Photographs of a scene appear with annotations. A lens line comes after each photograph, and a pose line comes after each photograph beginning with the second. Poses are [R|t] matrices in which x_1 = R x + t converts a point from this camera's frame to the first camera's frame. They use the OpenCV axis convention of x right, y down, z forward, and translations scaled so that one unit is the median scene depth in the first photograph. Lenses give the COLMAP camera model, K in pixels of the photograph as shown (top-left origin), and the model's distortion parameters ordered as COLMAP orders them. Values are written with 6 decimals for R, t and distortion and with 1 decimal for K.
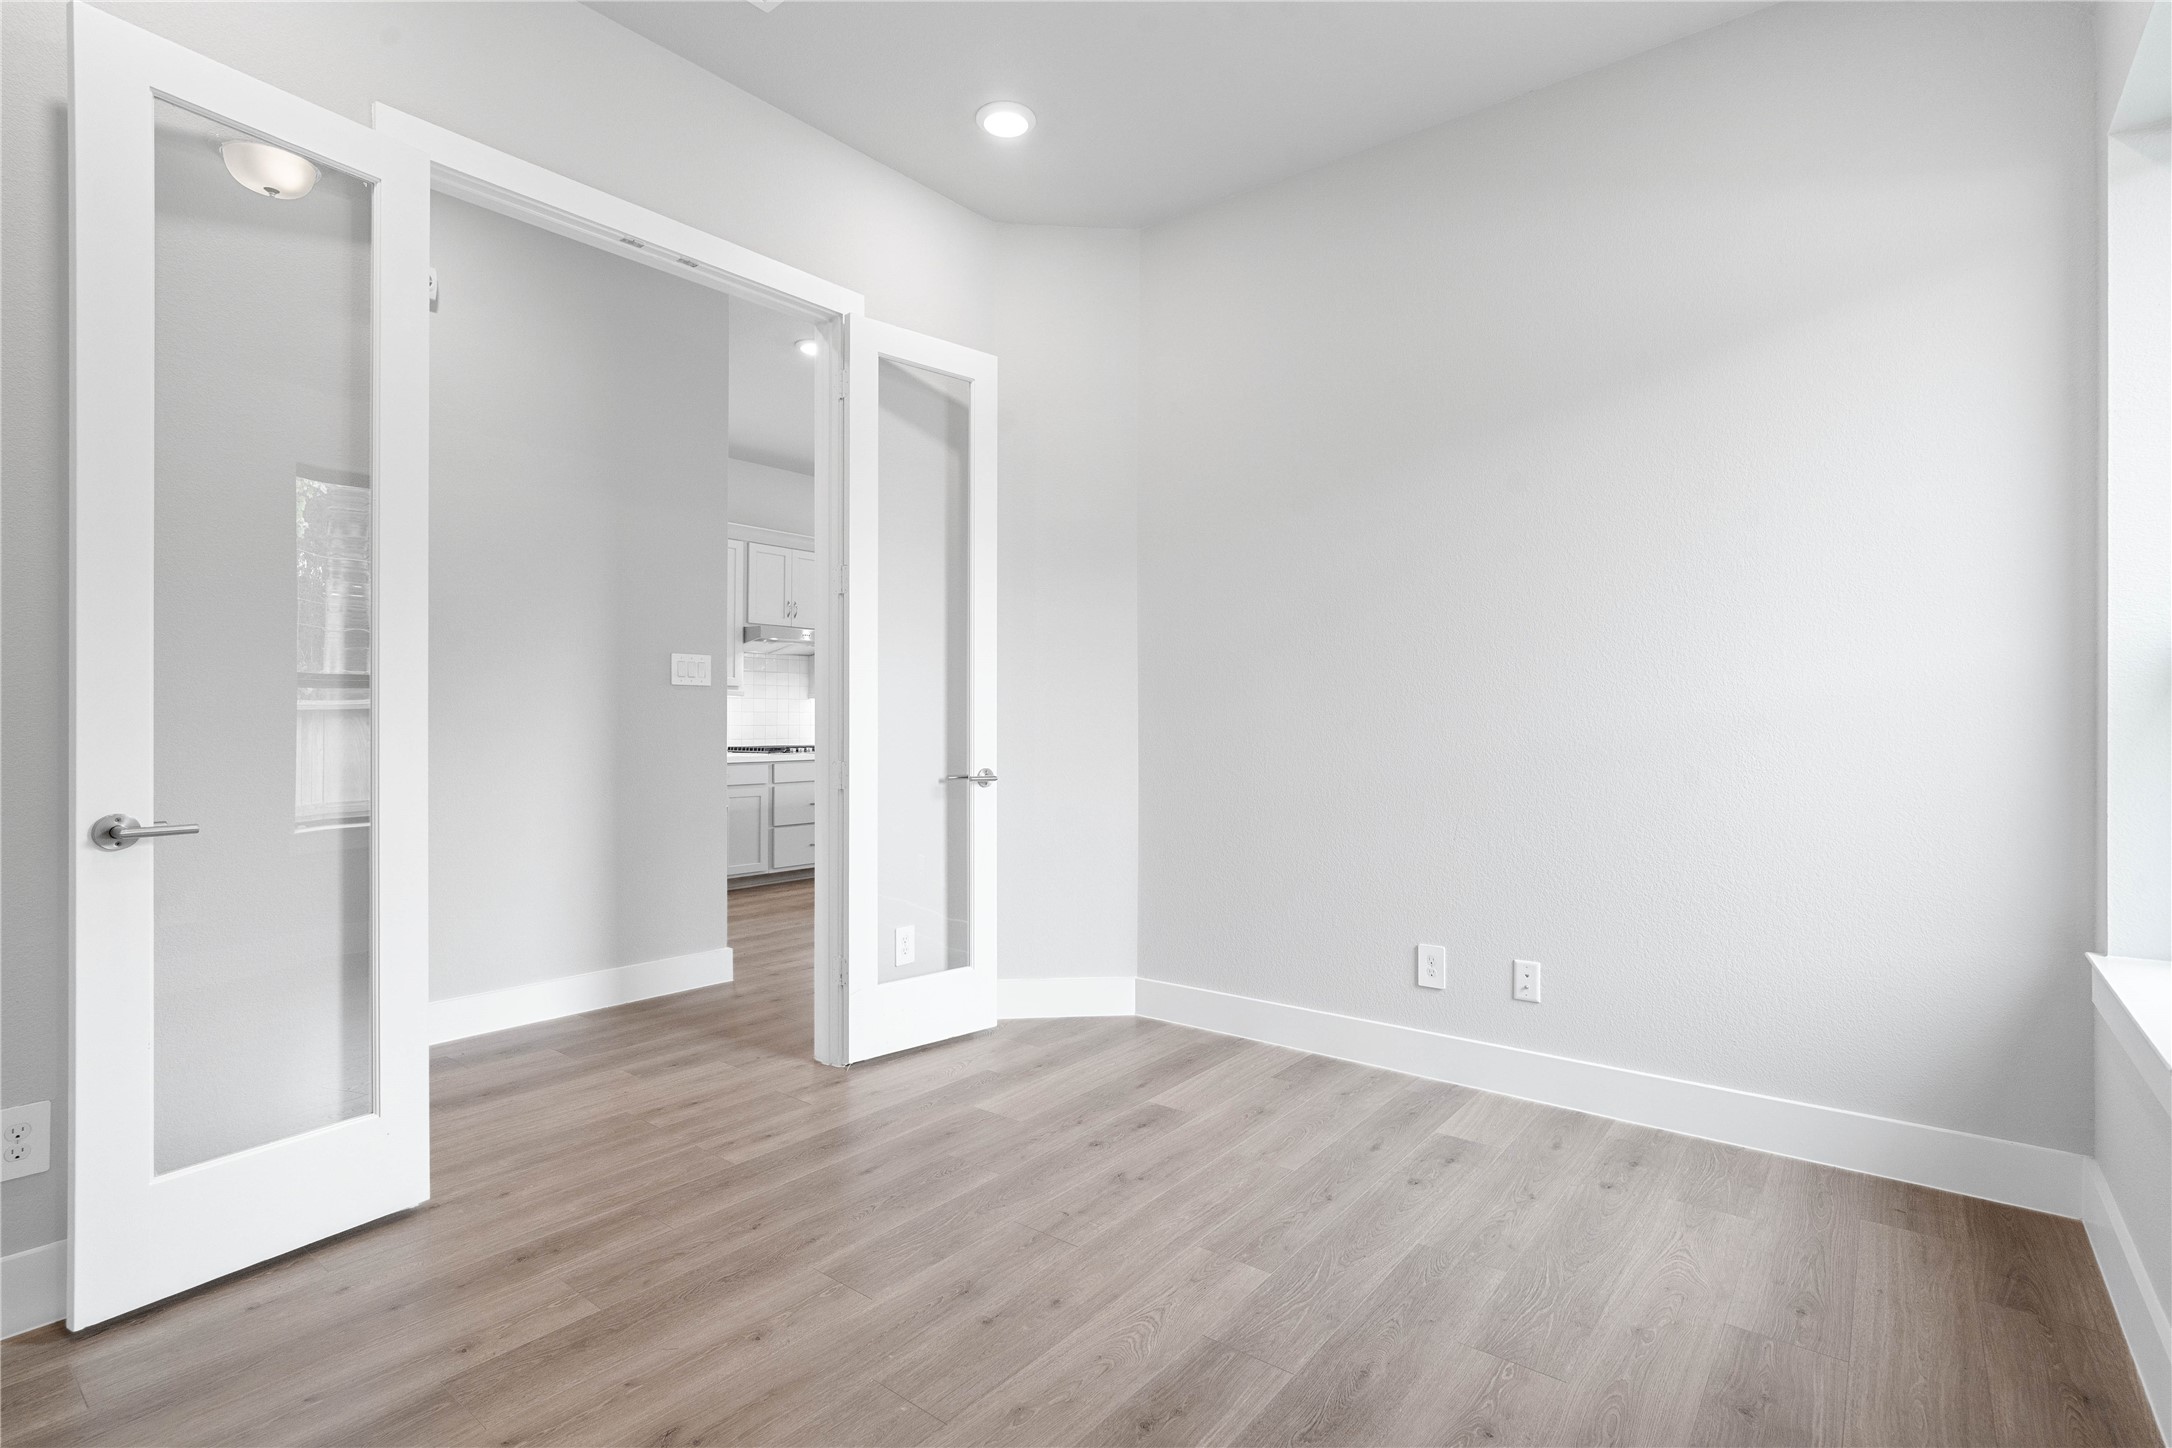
lens RADIAL K [[1022.0, 0, 1079.0], [0, 1022.0, 726.6], [0, 0, 1]] dist [-0.014559, 0.004716]
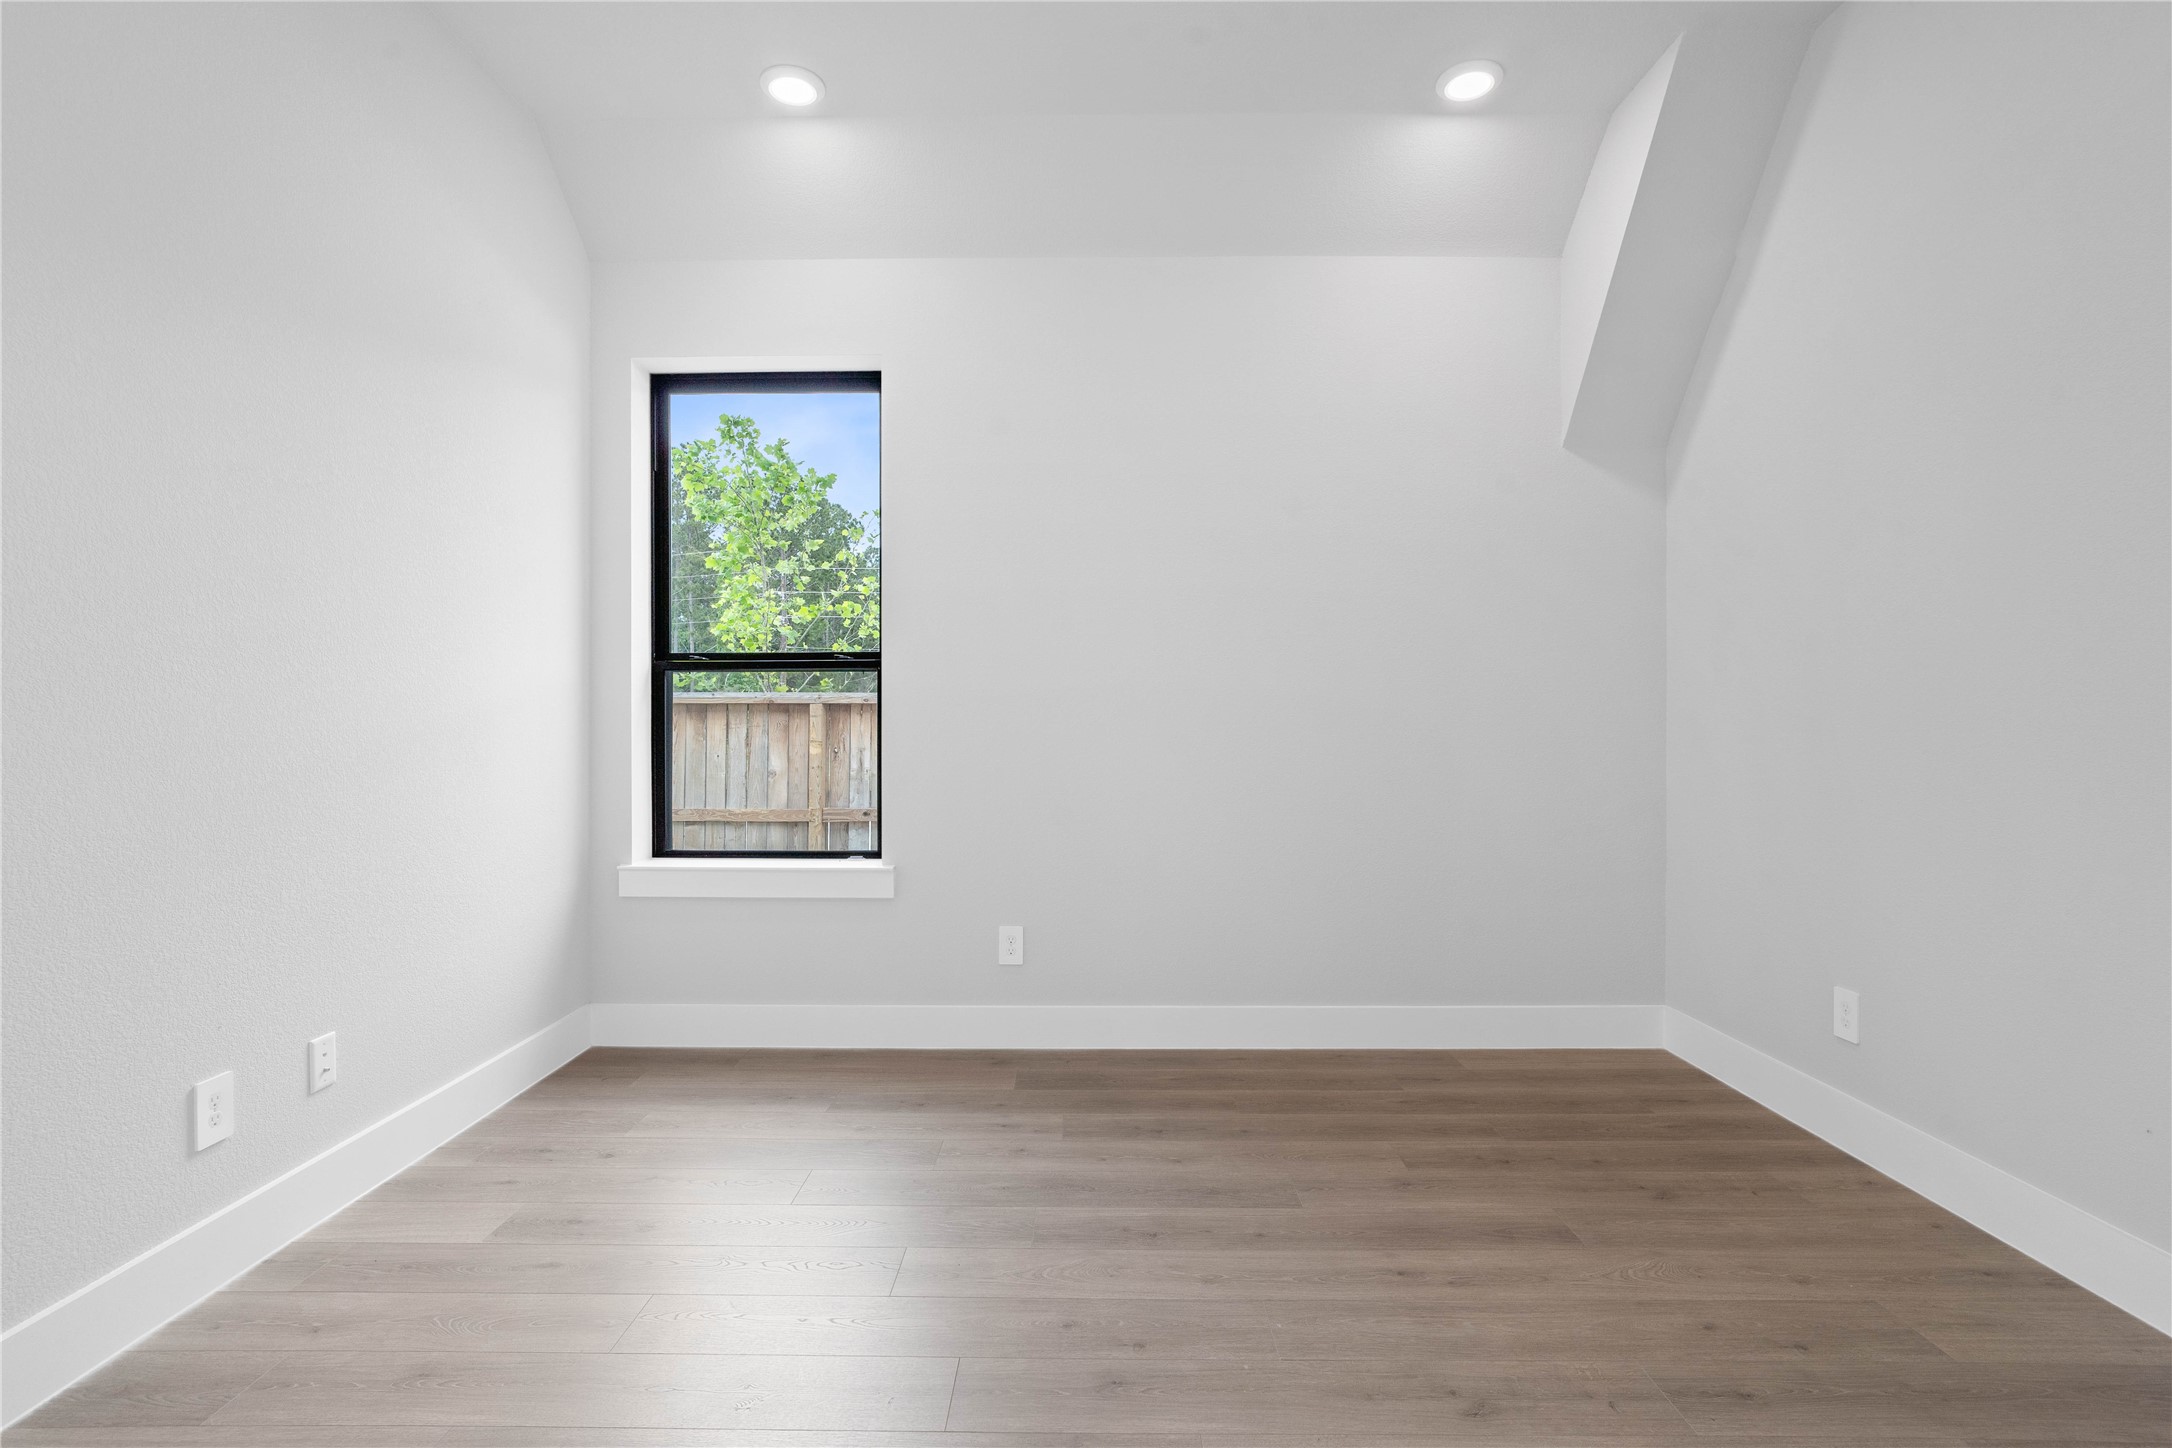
lens RADIAL K [[1022.0, 0, 1087.5], [0, 1022.0, 737.1], [0, 0, 1]] dist [-0.014559, 0.004716]
pose [[-0.618406, -0.017105, 0.785672, -0.763161], [0.003812, 0.999686, 0.024765, -0.013863], [-0.785849, 0.018310, -0.618147, 1.537347]]
